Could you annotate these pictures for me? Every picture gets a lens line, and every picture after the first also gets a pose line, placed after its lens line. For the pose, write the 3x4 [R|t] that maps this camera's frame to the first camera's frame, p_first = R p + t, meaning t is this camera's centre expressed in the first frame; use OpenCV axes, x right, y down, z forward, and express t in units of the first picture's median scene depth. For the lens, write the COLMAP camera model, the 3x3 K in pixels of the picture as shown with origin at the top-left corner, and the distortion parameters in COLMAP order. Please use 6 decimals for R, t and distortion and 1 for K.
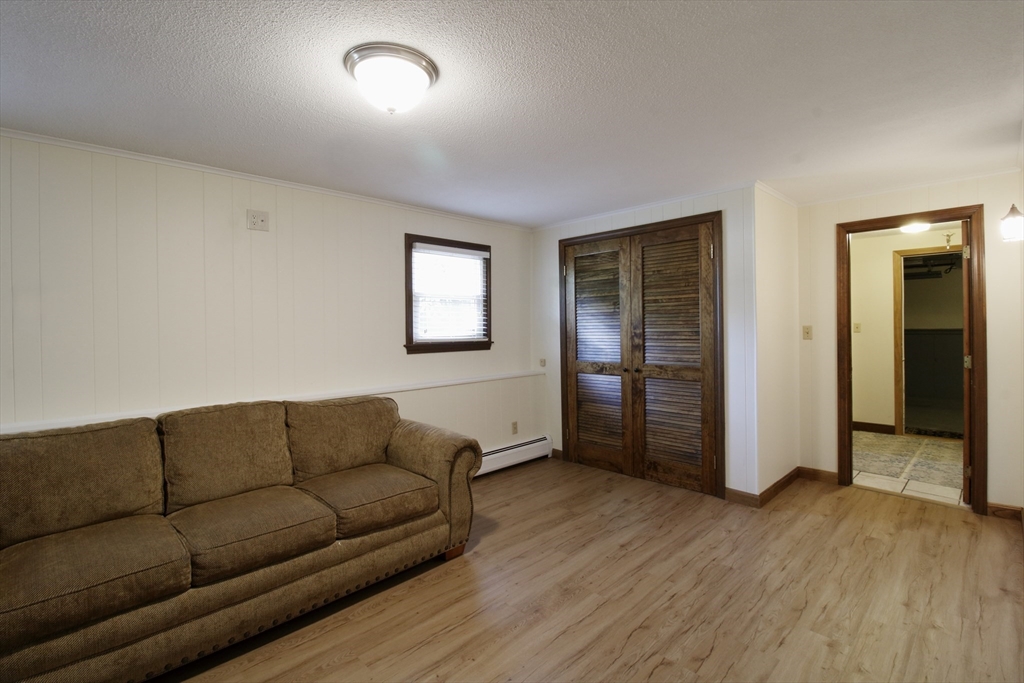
lens RADIAL K [[468.0, 0, 519.8], [0, 468.0, 338.7], [0, 0, 1]] dist [-0.019408, -0.001156]
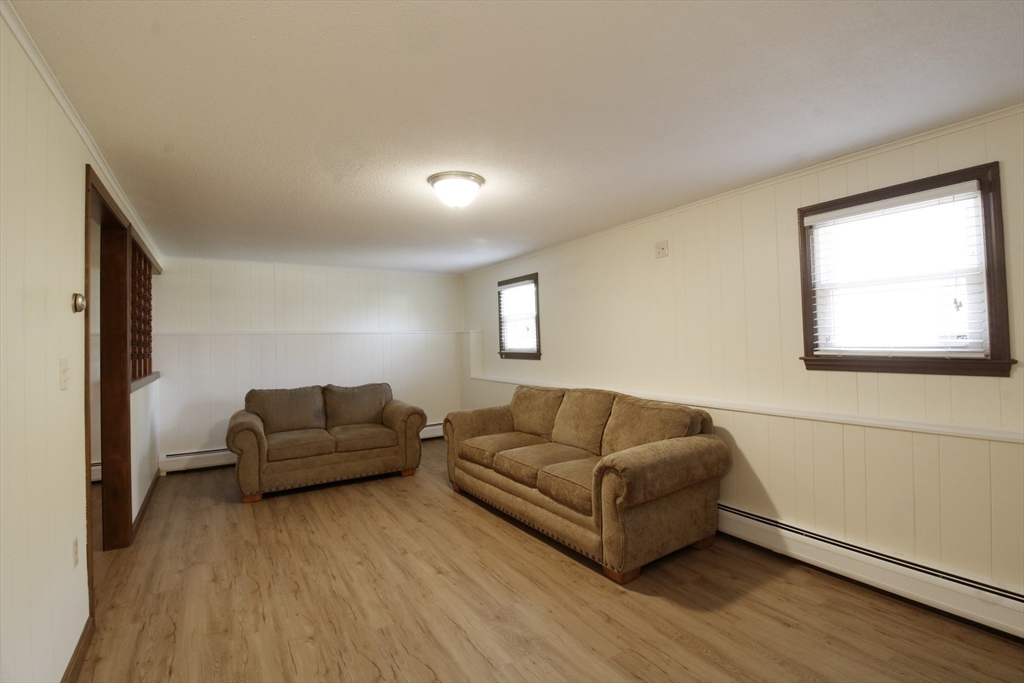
lens RADIAL K [[468.0, 0, 519.9], [0, 468.0, 337.8], [0, 0, 1]] dist [-0.019408, -0.001156]
pose [[-0.210333, 0.002507, -0.977627, 0.897165], [-0.004704, 0.999983, 0.003576, -0.027964], [0.977619, 0.005351, -0.210317, 1.103583]]
